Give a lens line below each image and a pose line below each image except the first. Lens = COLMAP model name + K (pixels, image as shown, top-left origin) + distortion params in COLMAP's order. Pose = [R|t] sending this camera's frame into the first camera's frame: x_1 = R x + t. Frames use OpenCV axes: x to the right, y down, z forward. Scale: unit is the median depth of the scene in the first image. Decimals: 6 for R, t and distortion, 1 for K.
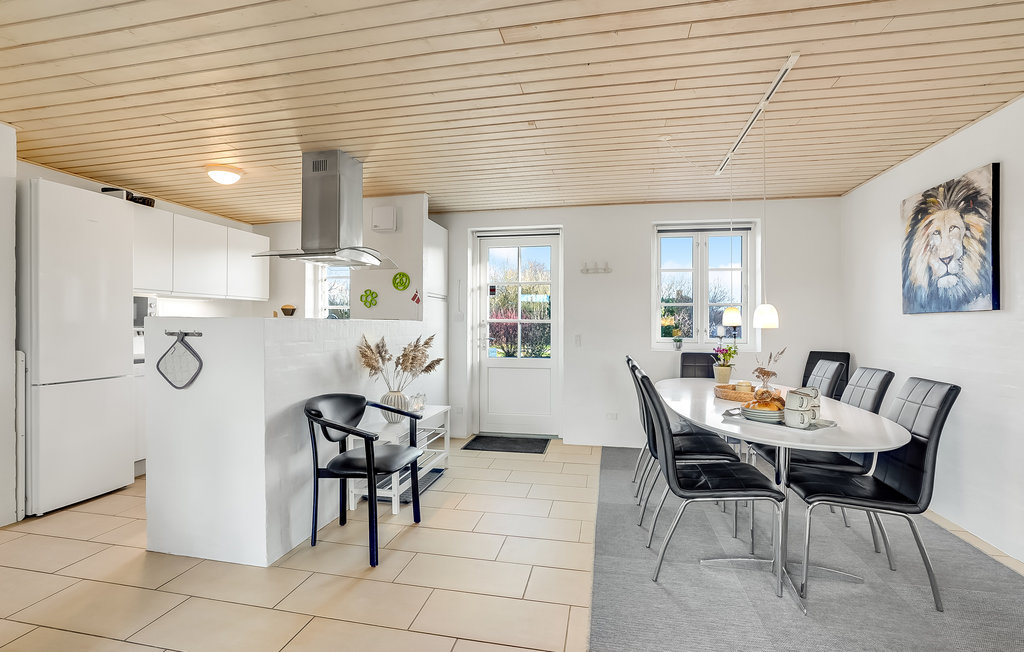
lens RADIAL K [[477.6, 0, 511.4], [0, 477.6, 324.8], [0, 0, 1]] dist [-0.003043, 0.000575]
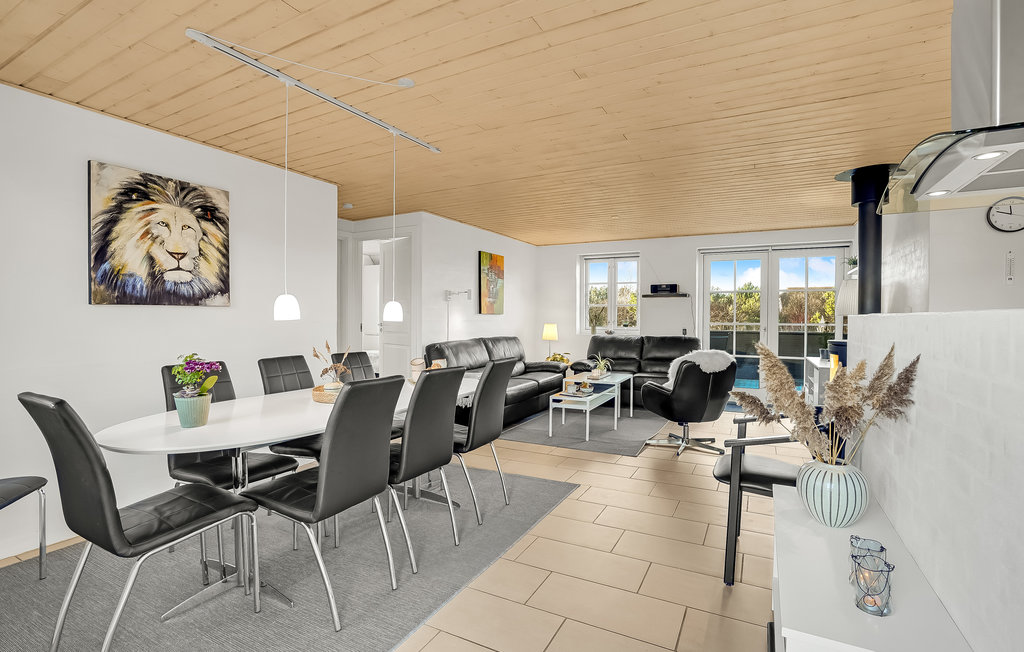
lens RADIAL K [[477.6, 0, 511.4], [0, 477.6, 324.8], [0, 0, 1]] dist [-0.003043, 0.000575]
pose [[-0.954780, -0.007378, 0.297221, -0.084163], [-0.002519, 0.999857, 0.016726, -0.004087], [-0.297302, 0.015221, -0.954662, 1.698347]]
